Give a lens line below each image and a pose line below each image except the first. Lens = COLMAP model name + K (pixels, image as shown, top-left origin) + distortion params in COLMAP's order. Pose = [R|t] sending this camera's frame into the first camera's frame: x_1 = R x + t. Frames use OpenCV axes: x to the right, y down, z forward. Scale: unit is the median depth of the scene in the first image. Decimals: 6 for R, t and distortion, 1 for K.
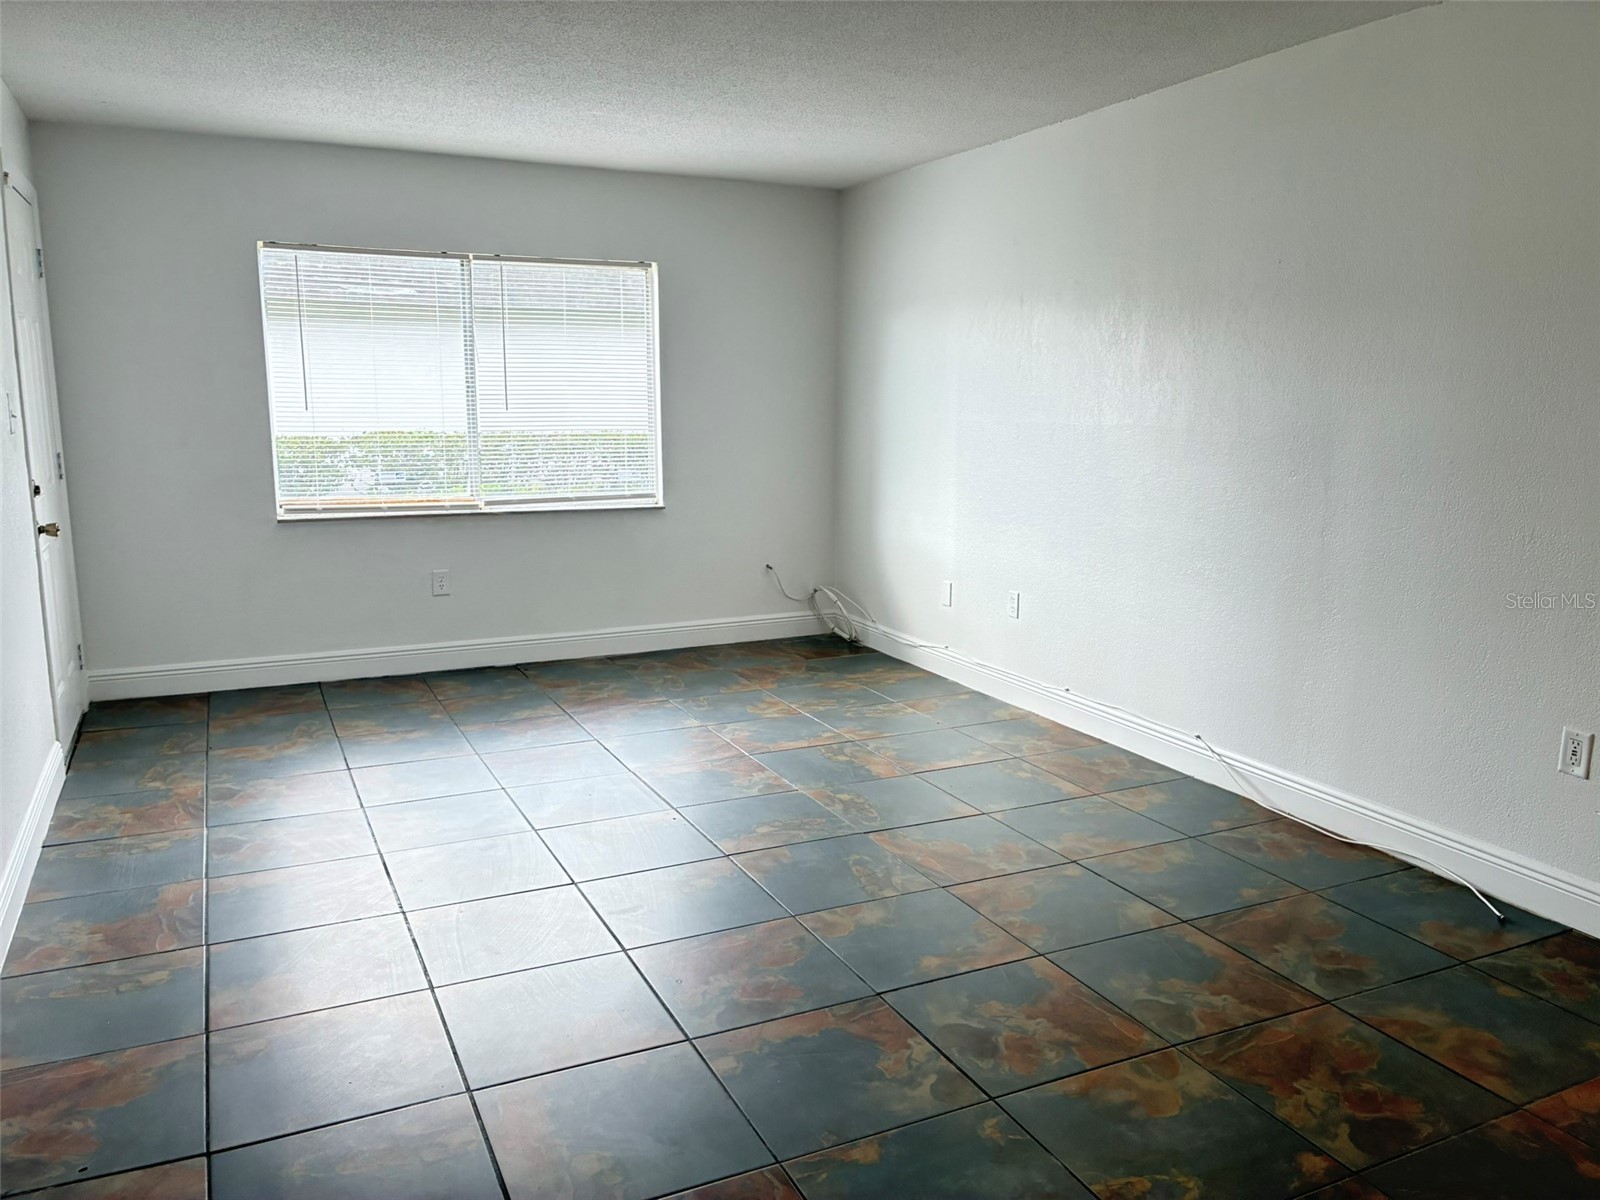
lens RADIAL K [[1225.3, 0, 804.9], [0, 1225.3, 603.6], [0, 0, 1]] dist [0.040594, -0.041431]
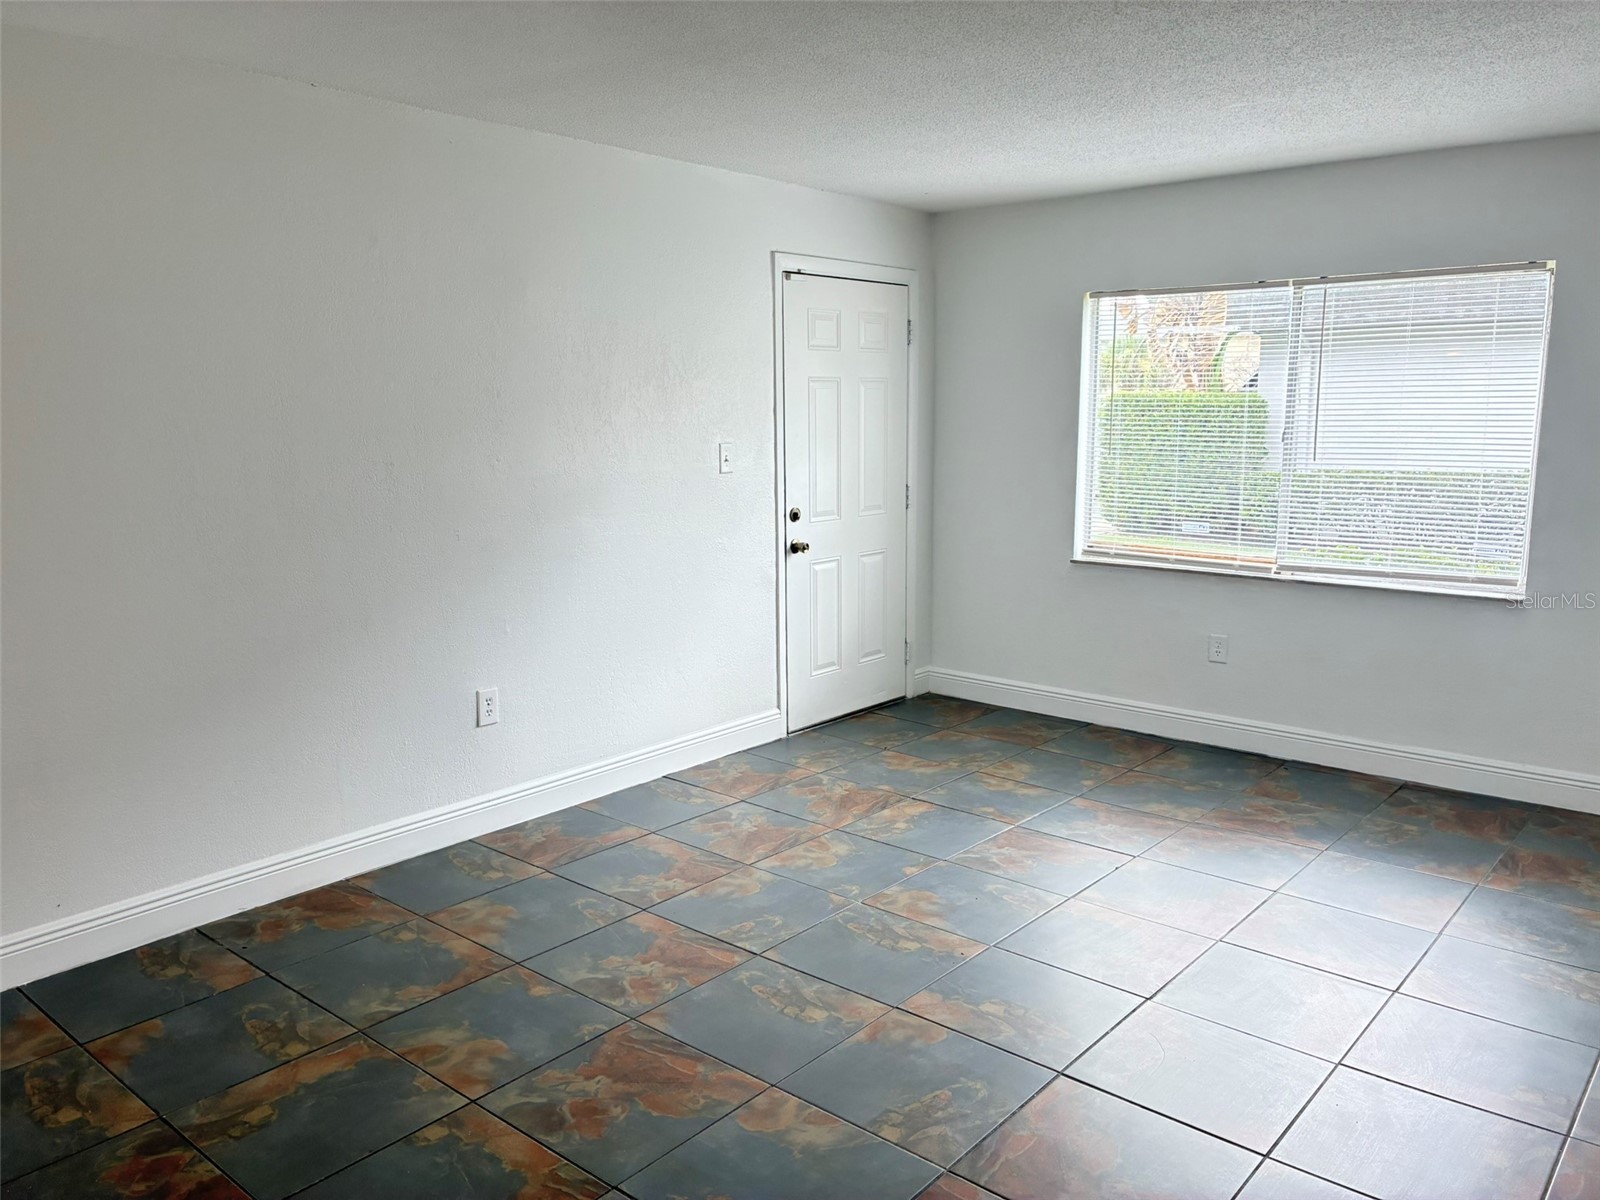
lens RADIAL K [[1212.0, 0, 800.0], [0, 1212.0, 600.0], [0, 0, 1]] dist [0.066622, -0.081082]
pose [[0.400441, 0.140784, -0.905443, 0.431232], [-0.153595, 0.984459, 0.085141, -0.090419], [0.903358, 0.104978, 0.415841, 0.386395]]
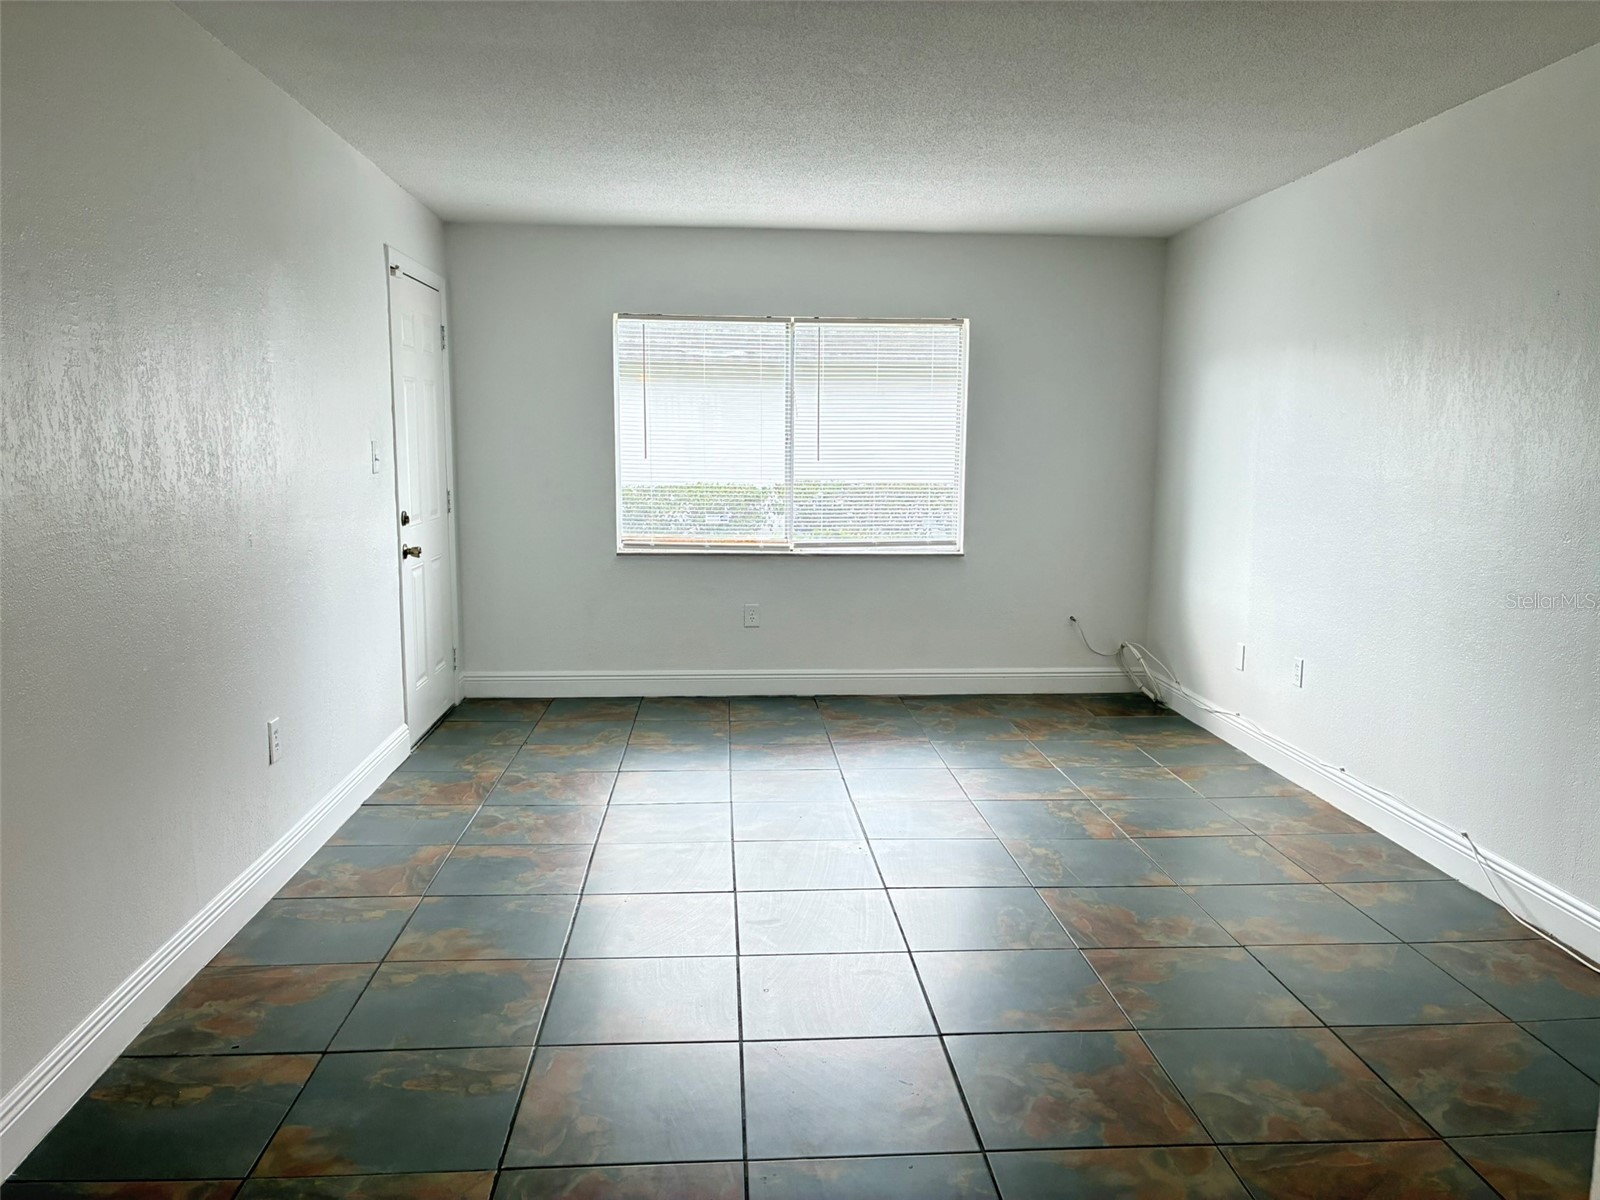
lens RADIAL K [[1220.4, 0, 802.8], [0, 1220.4, 604.3], [0, 0, 1]] dist [0.056404, -0.045699]
pose [[0.929635, 0.051954, -0.364800, 0.159340], [-0.067431, 0.997279, -0.029808, 0.002415], [0.362259, 0.052309, 0.930609, 0.004287]]
